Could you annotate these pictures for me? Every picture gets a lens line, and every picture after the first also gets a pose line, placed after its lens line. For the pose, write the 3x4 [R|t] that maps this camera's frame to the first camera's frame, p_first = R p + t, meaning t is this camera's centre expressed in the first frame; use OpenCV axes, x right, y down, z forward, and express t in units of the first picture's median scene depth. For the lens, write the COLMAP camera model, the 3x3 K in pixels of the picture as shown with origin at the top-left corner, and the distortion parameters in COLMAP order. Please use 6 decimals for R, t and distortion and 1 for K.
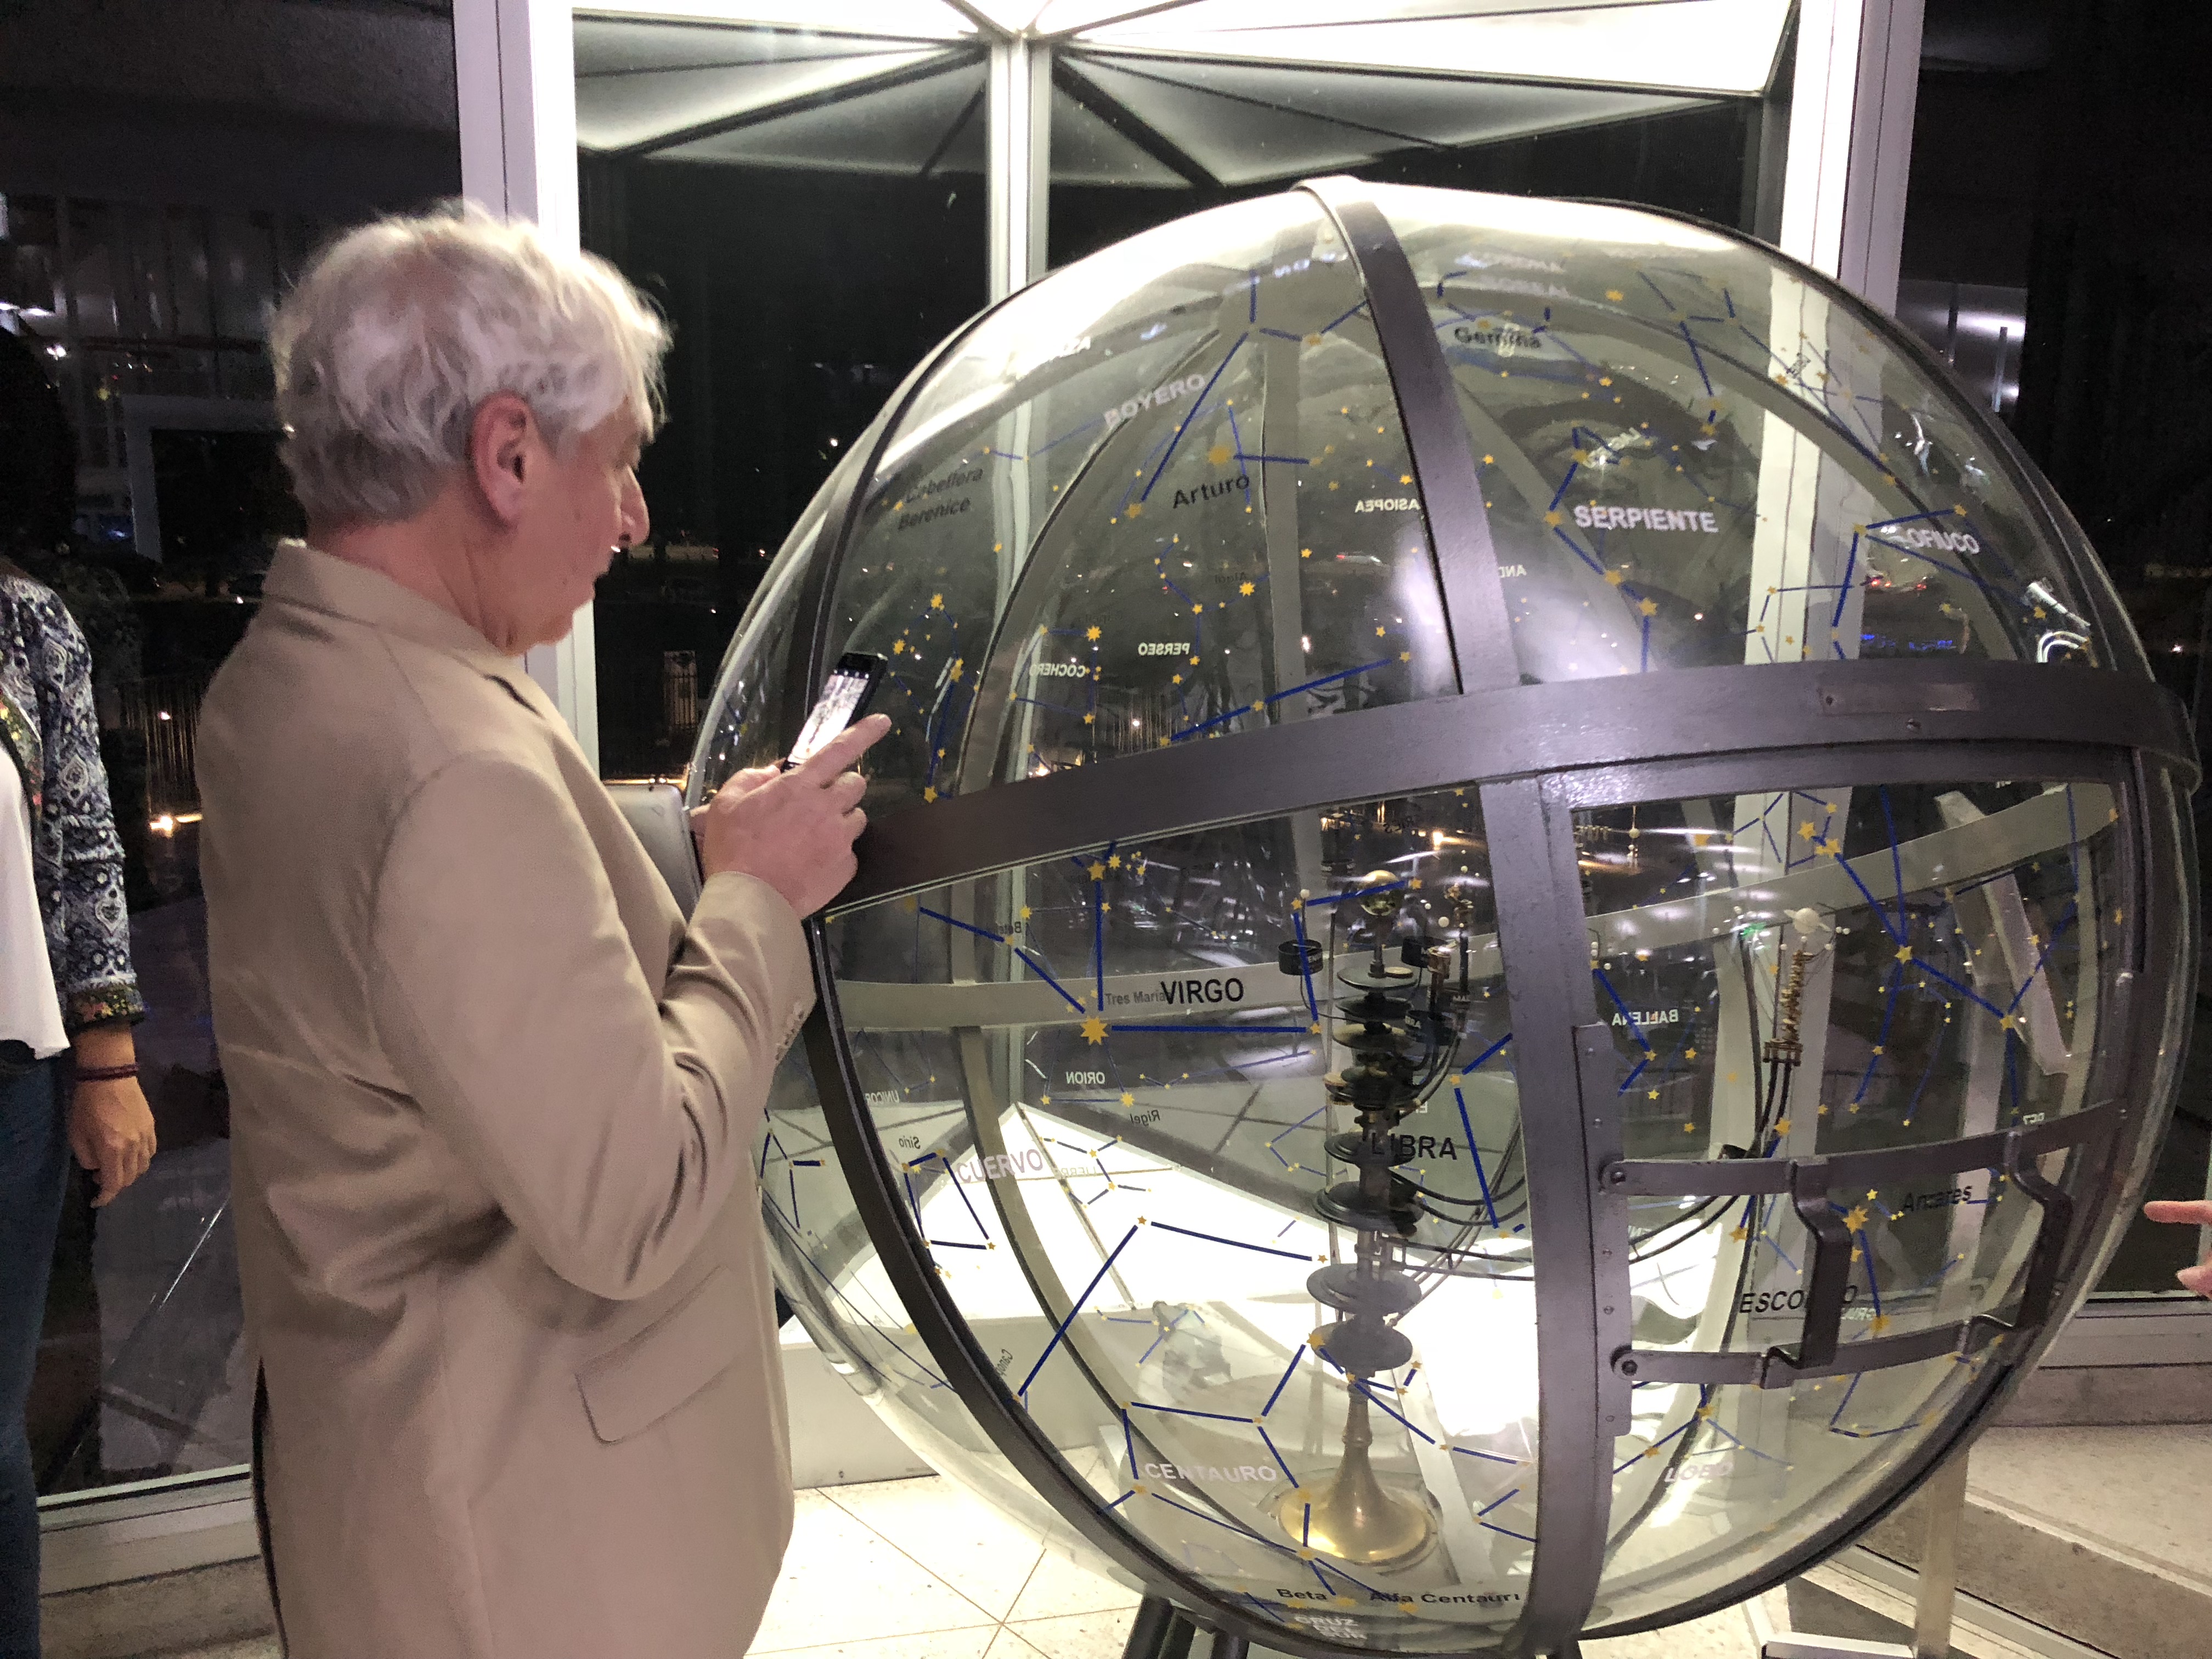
lens RADIAL K [[1823.2, 0, 1104.3], [0, 1823.2, 823.8], [0, 0, 1]] dist [0.059666, -0.069871]
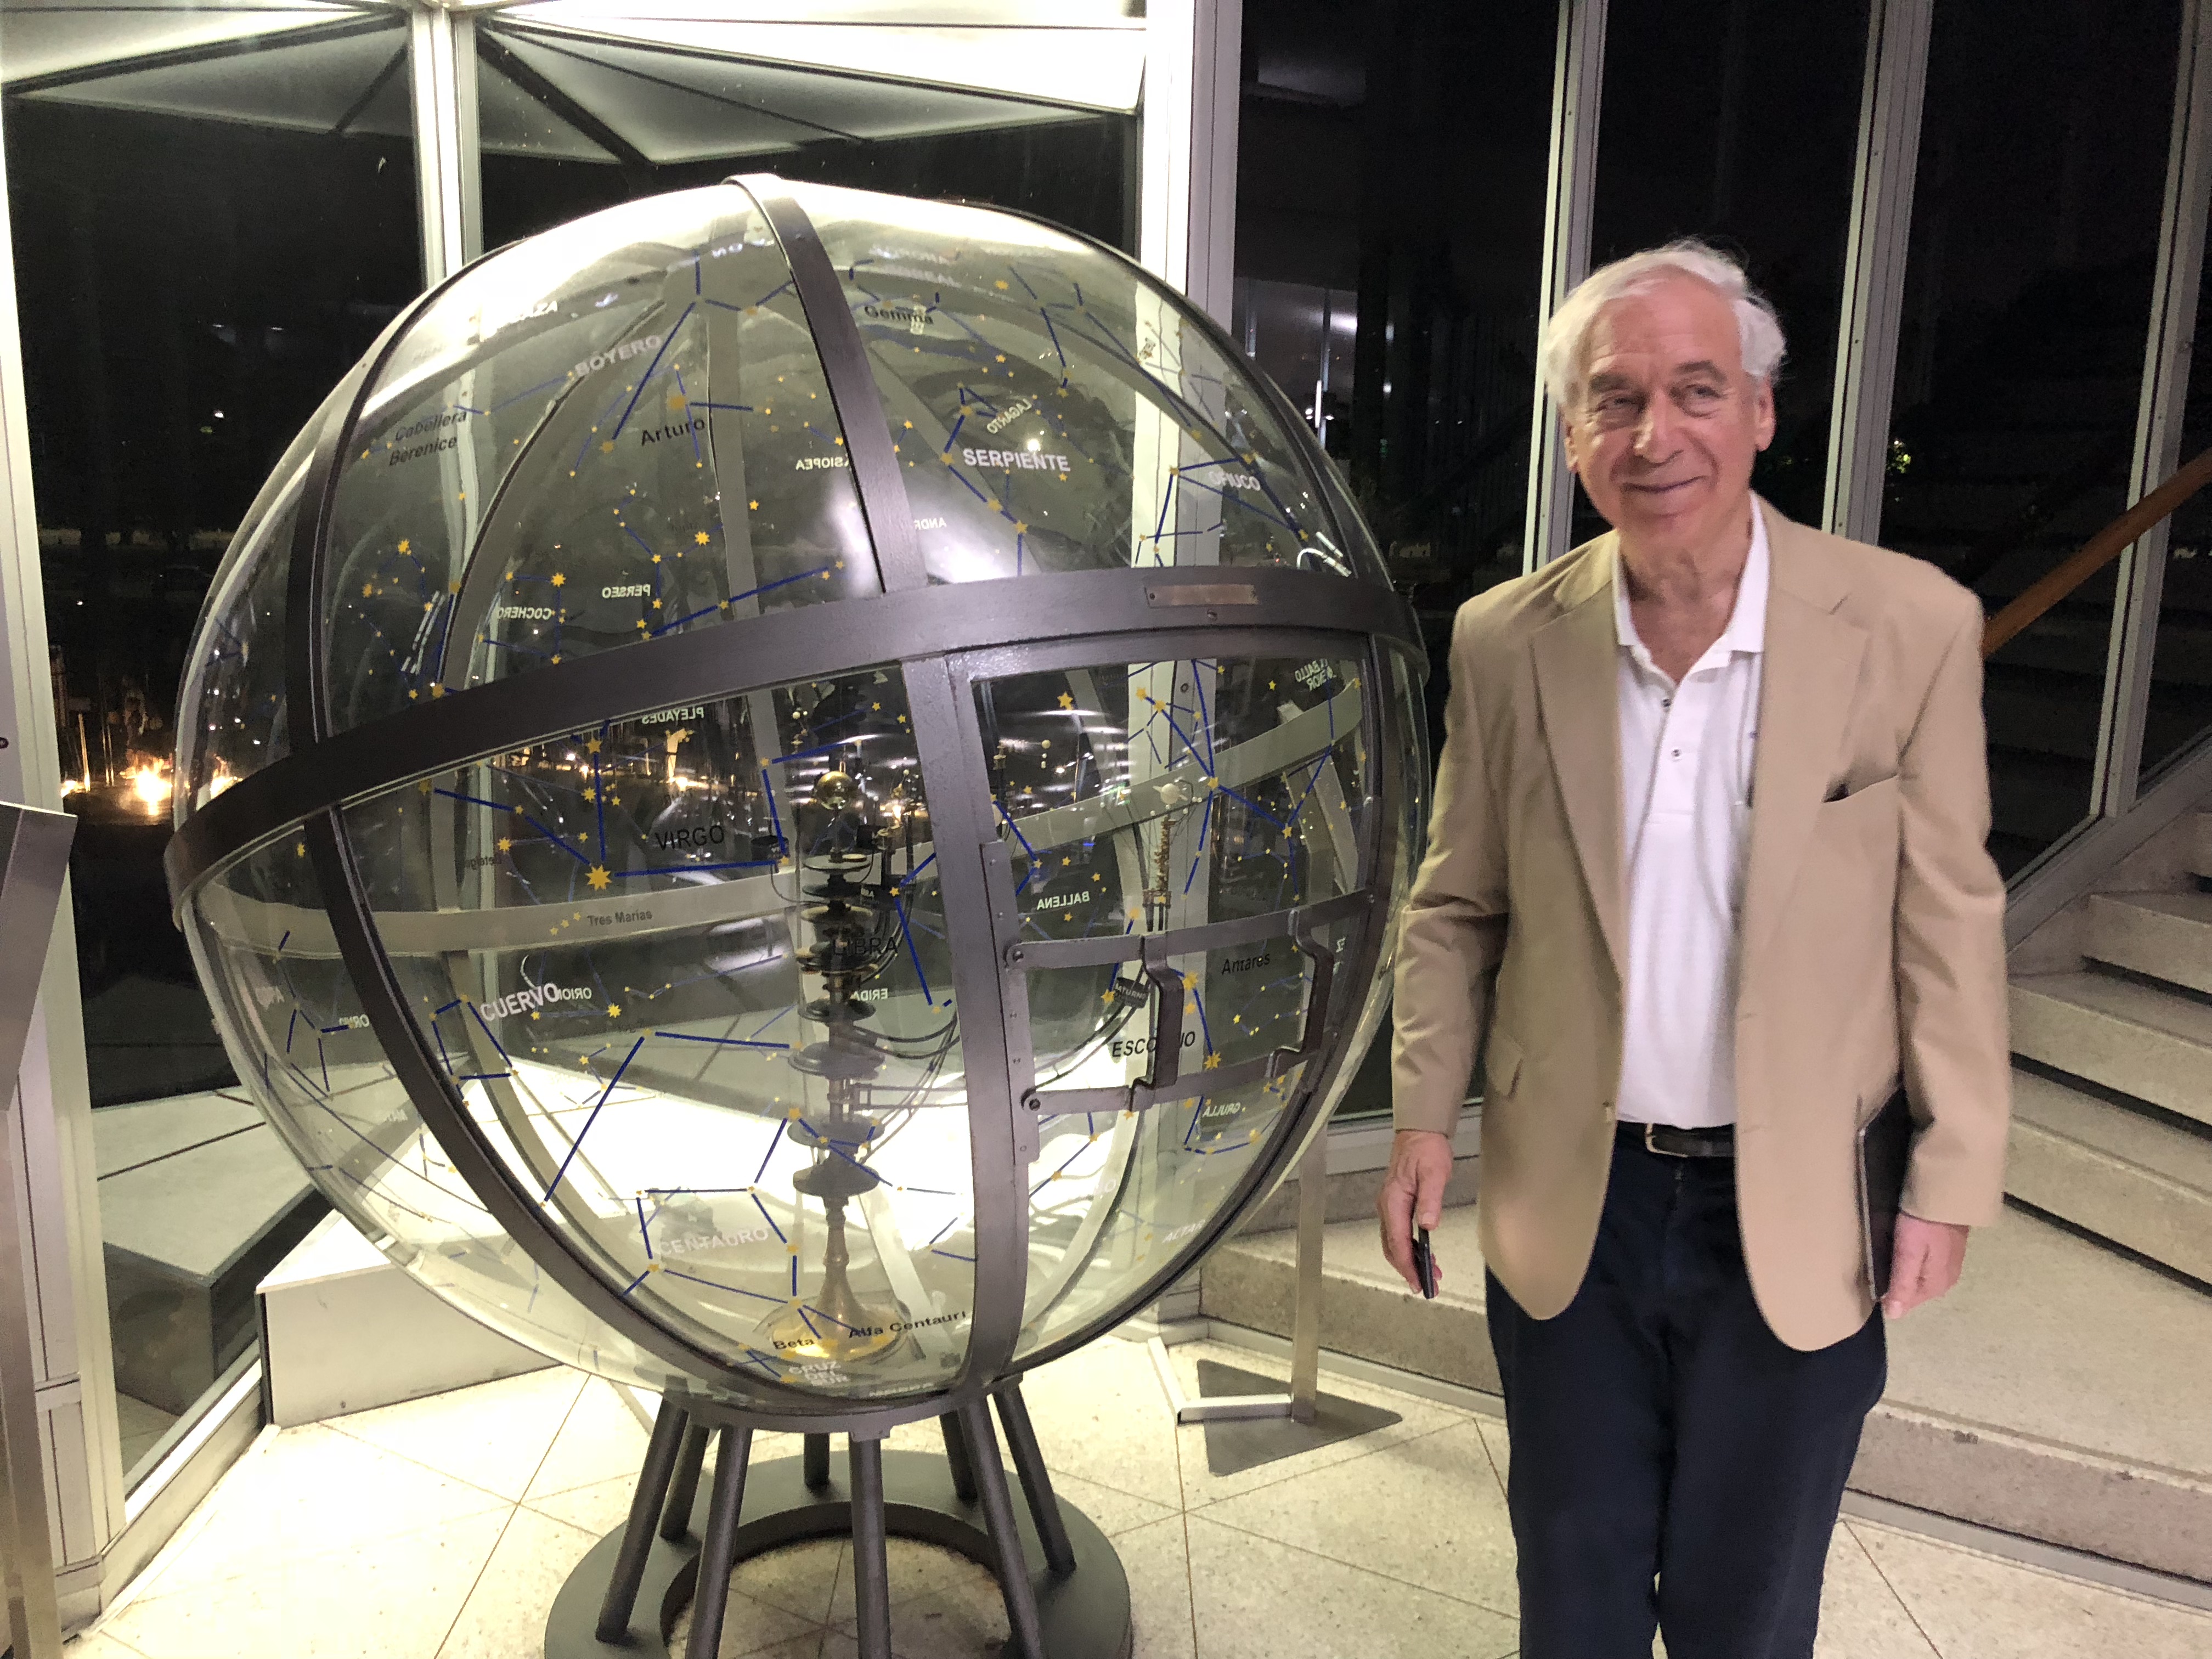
lens RADIAL K [[1823.2, 0, 1104.2], [0, 1823.2, 863.7], [0, 0, 1]] dist [0.059666, -0.069871]
pose [[0.956439, -0.053695, 0.286953, -0.021574], [0.045265, 0.998328, 0.035937, 0.049046], [-0.288403, -0.021382, 0.957270, -0.171124]]
